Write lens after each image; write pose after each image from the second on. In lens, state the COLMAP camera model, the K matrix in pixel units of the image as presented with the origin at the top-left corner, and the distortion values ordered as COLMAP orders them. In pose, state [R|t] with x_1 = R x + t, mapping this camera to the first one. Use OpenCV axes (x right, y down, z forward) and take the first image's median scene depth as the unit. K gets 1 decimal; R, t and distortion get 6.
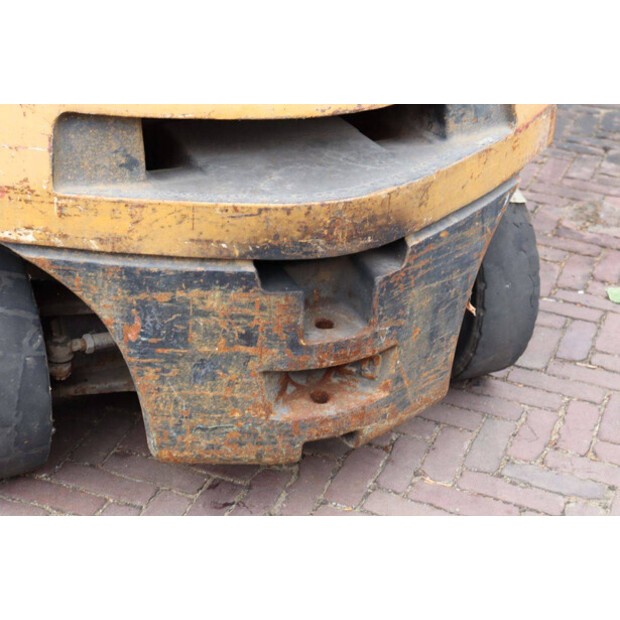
lens RADIAL K [[1488.7, 0, 316.4], [0, 1488.7, 309.4], [0, 0, 1]] dist [0.418377, 0.000000]
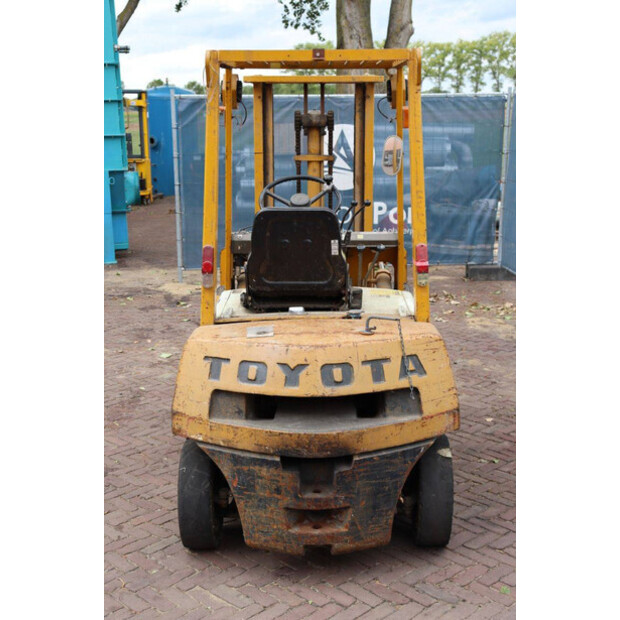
lens RADIAL K [[950.4, 0, 310.9], [0, 950.4, 310.6], [0, 0, 1]] dist [0.138811, 0.000000]
pose [[0.905030, 0.032646, -0.424092, 0.602773], [-0.150574, 0.957075, -0.247657, 0.107704], [0.397803, 0.287994, 0.871098, -0.348071]]
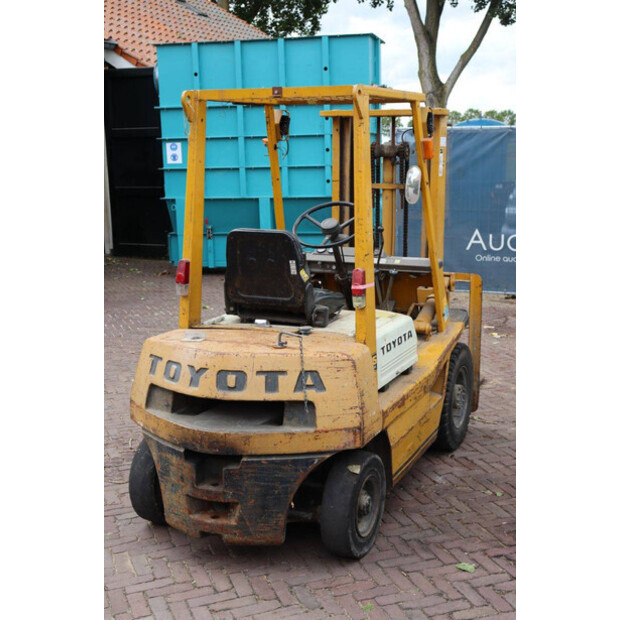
lens RADIAL K [[898.7, 0, 310.1], [0, 898.7, 310.7], [0, 0, 1]] dist [0.107657, 0.000000]
pose [[0.656695, 0.085408, -0.749304, 1.221871], [-0.315946, 0.933329, -0.170513, -0.054326], [0.684784, 0.348715, 0.639897, 0.033523]]
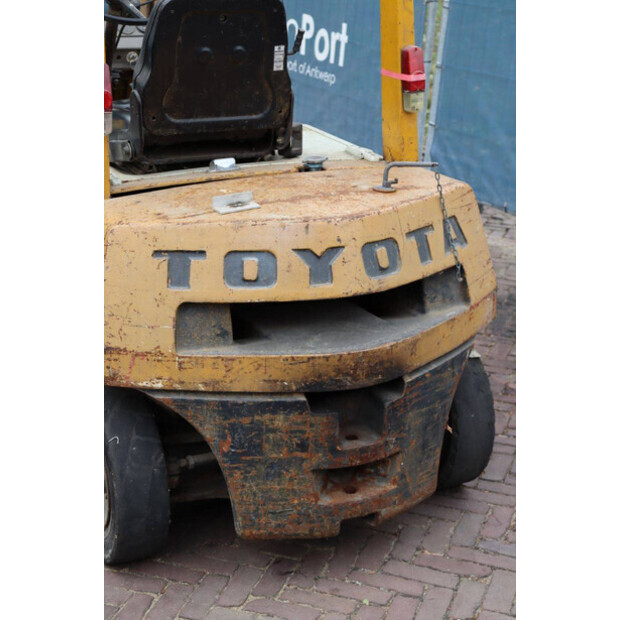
lens RADIAL K [[1353.7, 0, 312.6], [0, 1353.7, 311.8], [0, 0, 1]] dist [0.337828, 0.000000]
pose [[0.998950, -0.042303, 0.017592, -0.051945], [0.044554, 0.986448, -0.157906, 0.098177], [-0.010674, 0.158524, 0.987297, -0.356033]]
